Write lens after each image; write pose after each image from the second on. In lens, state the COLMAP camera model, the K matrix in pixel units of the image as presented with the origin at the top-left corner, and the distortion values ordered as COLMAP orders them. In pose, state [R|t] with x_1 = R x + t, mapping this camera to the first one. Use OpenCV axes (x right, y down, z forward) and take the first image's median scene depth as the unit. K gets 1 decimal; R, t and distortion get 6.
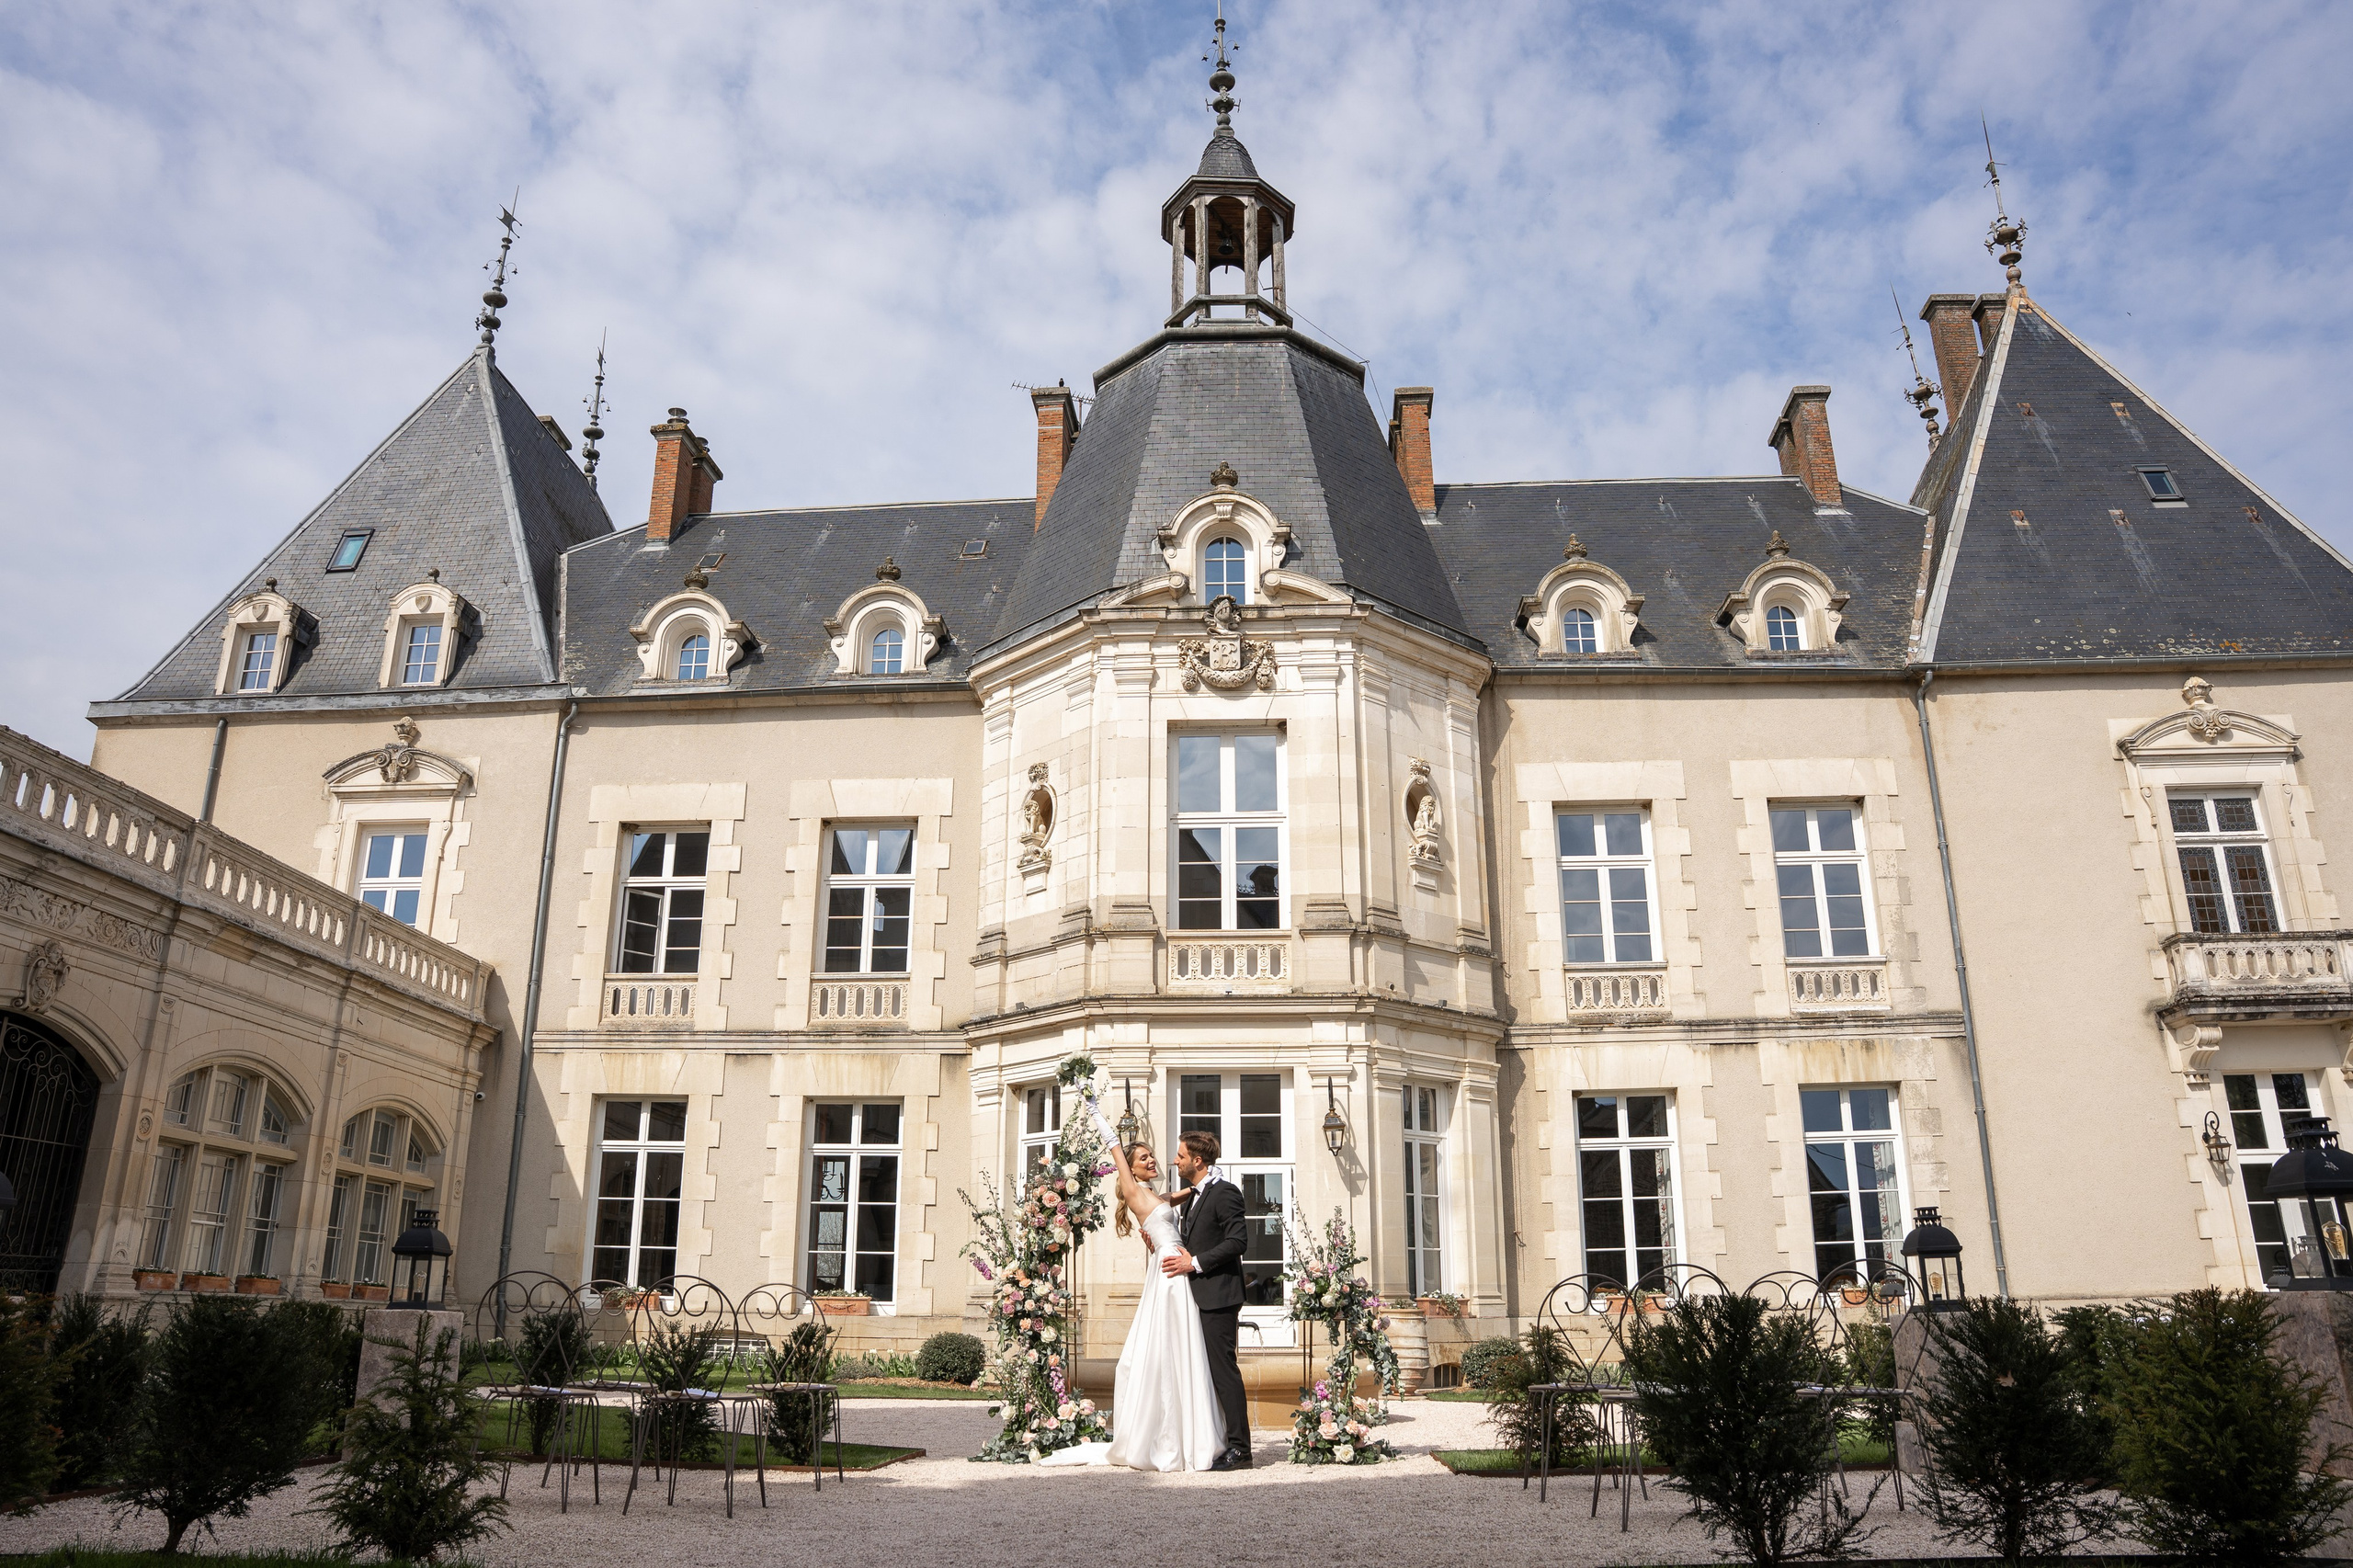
lens RADIAL K [[1666.5, 0, 1181.7], [0, 1666.5, 784.7], [0, 0, 1]] dist [-0.176892, 0.125814]
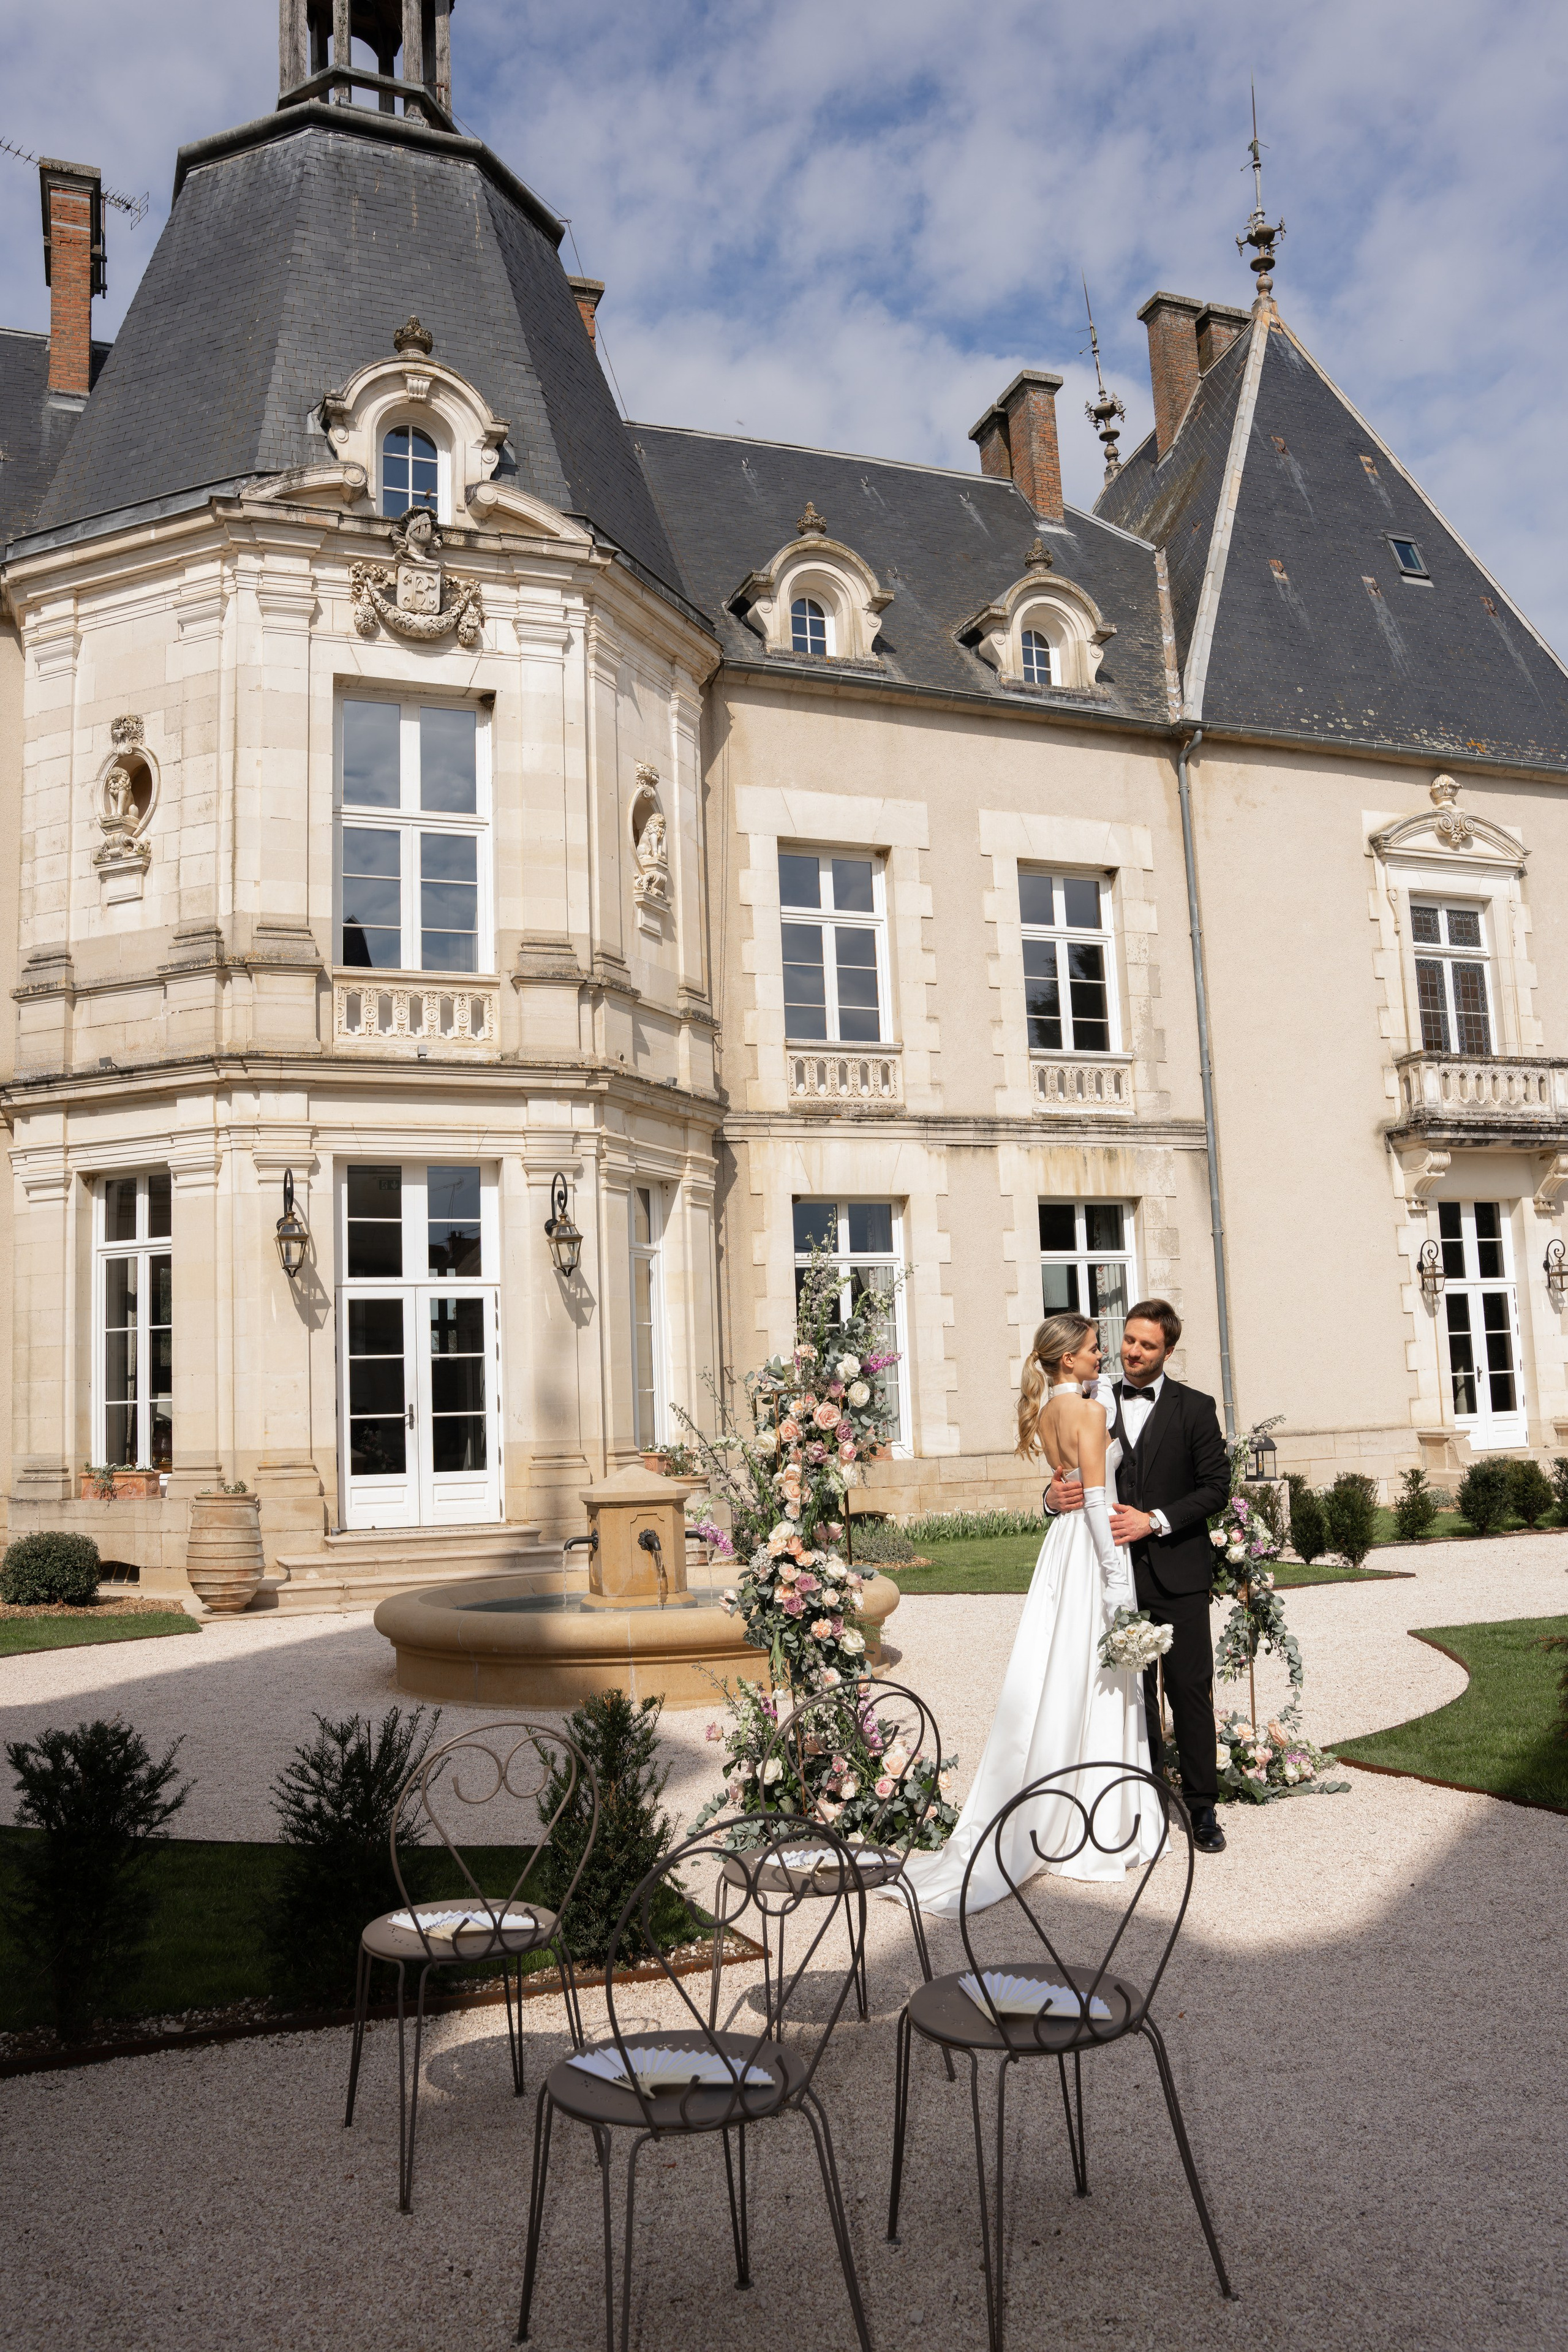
lens RADIAL K [[1868.2, 0, 781.8], [0, 1868.2, 1174.2], [0, 0, 1]] dist [-0.135083, 0.142145]
pose [[0.905339, 0.018288, 0.424296, -0.163510], [-0.097711, 0.981240, 0.166196, 0.021848], [-0.413297, -0.191922, 0.890141, 0.174184]]
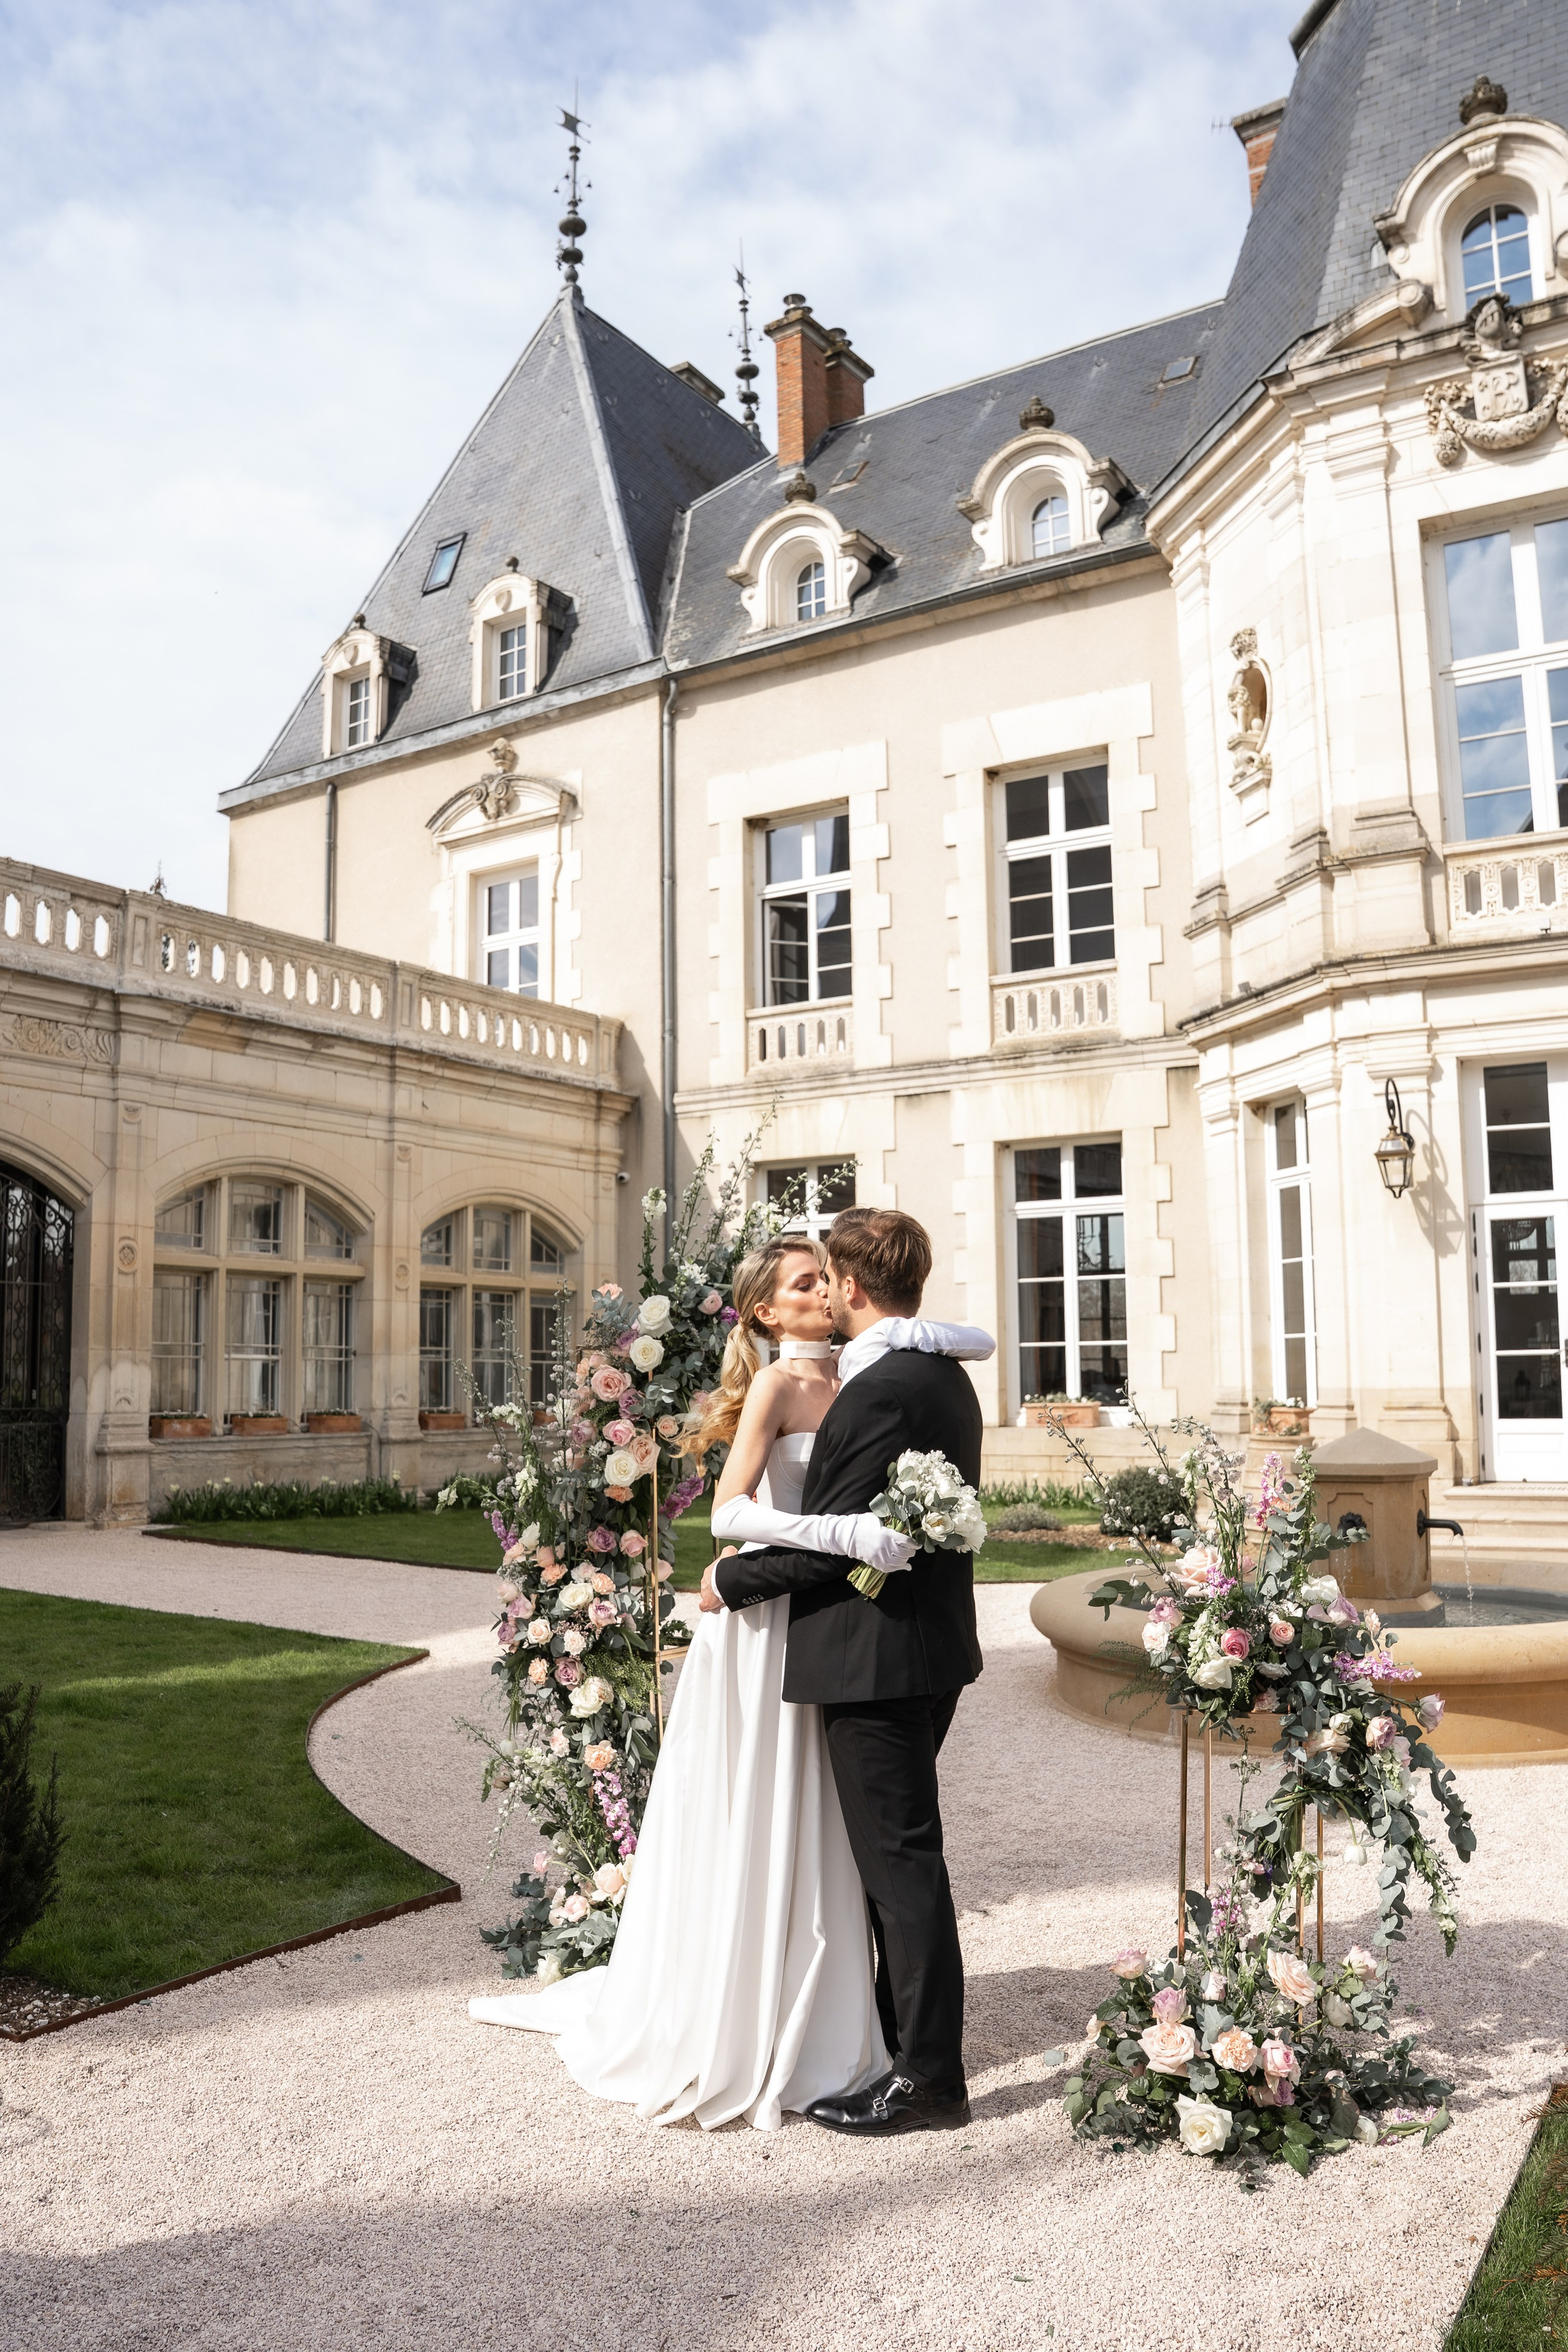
lens RADIAL K [[1792.7, 0, 769.2], [0, 1792.7, 1197.6], [0, 0, 1]] dist [-0.170579, 0.114557]
pose [[0.869733, -0.056607, -0.490265, 0.082318], [0.164903, 0.969638, 0.180582, 0.052052], [0.465157, -0.237904, 0.852661, 0.259941]]
